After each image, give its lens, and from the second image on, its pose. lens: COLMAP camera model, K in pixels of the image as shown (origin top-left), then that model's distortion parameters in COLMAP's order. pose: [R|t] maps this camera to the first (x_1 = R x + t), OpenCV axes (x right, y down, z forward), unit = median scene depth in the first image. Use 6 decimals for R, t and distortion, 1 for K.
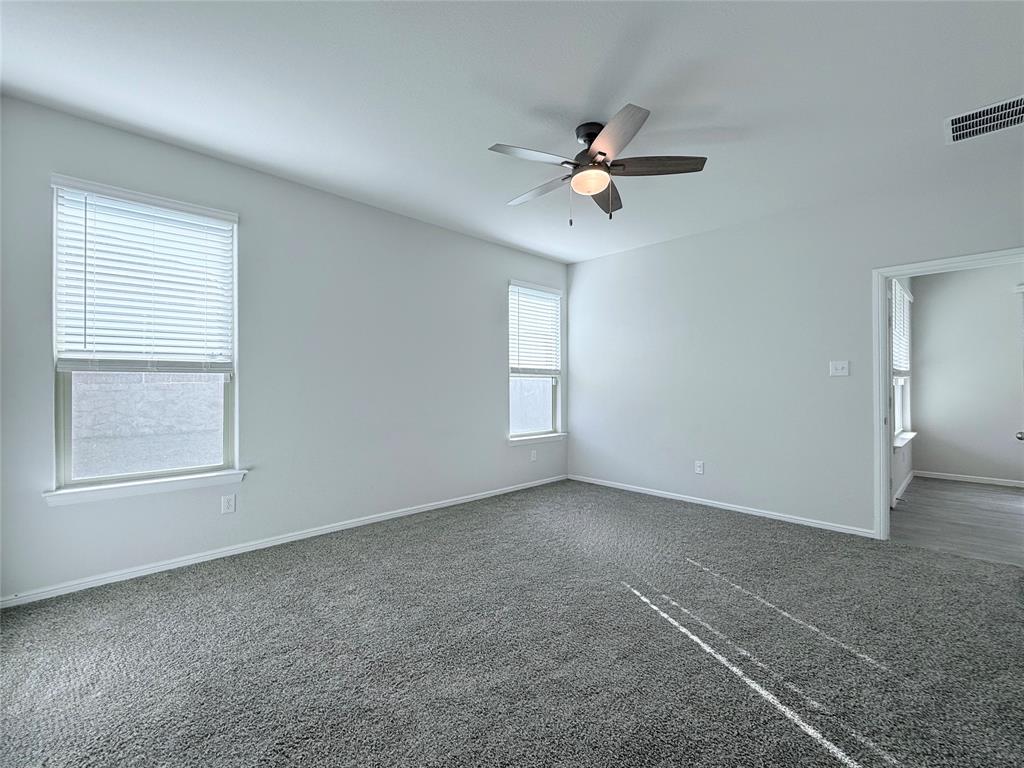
lens RADIAL K [[457.5, 0, 512.0], [0, 457.5, 383.4], [0, 0, 1]] dist [-0.000835, 0.000089]
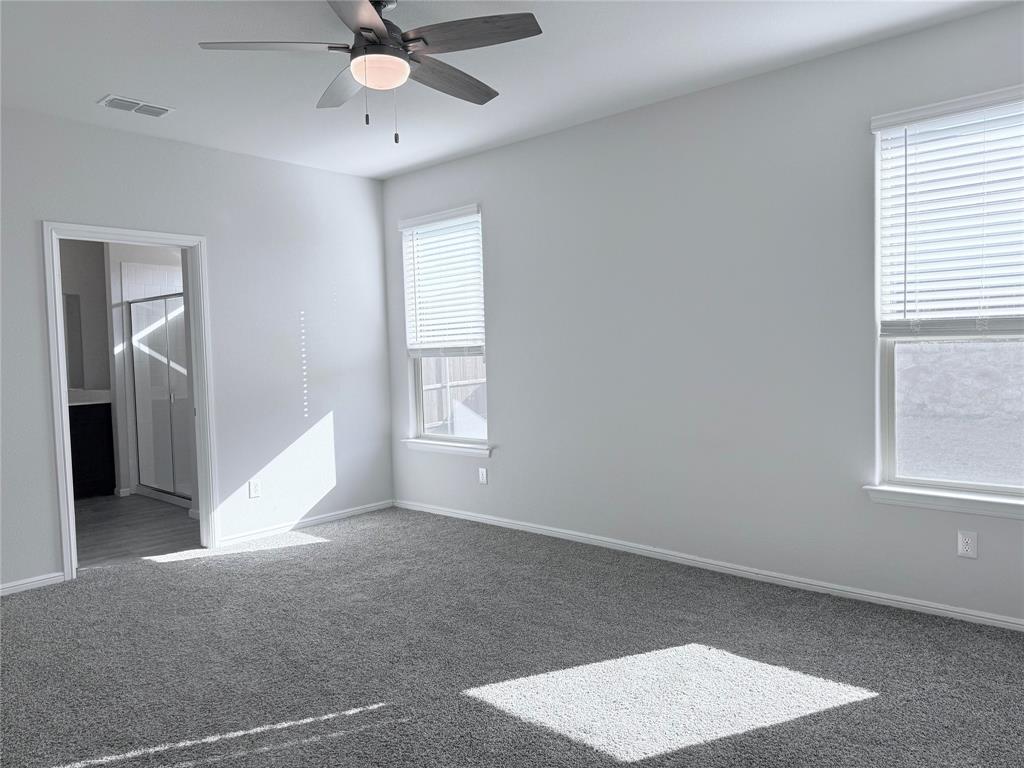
lens RADIAL K [[723.7, 0, 513.7], [0, 723.7, 385.1], [0, 0, 1]] dist [0.073562, -0.089078]
pose [[0.042147, 0.045625, -0.998069, 0.676509], [0.032379, 0.998370, 0.047006, -0.019338], [0.998587, -0.034298, 0.040601, 0.622041]]
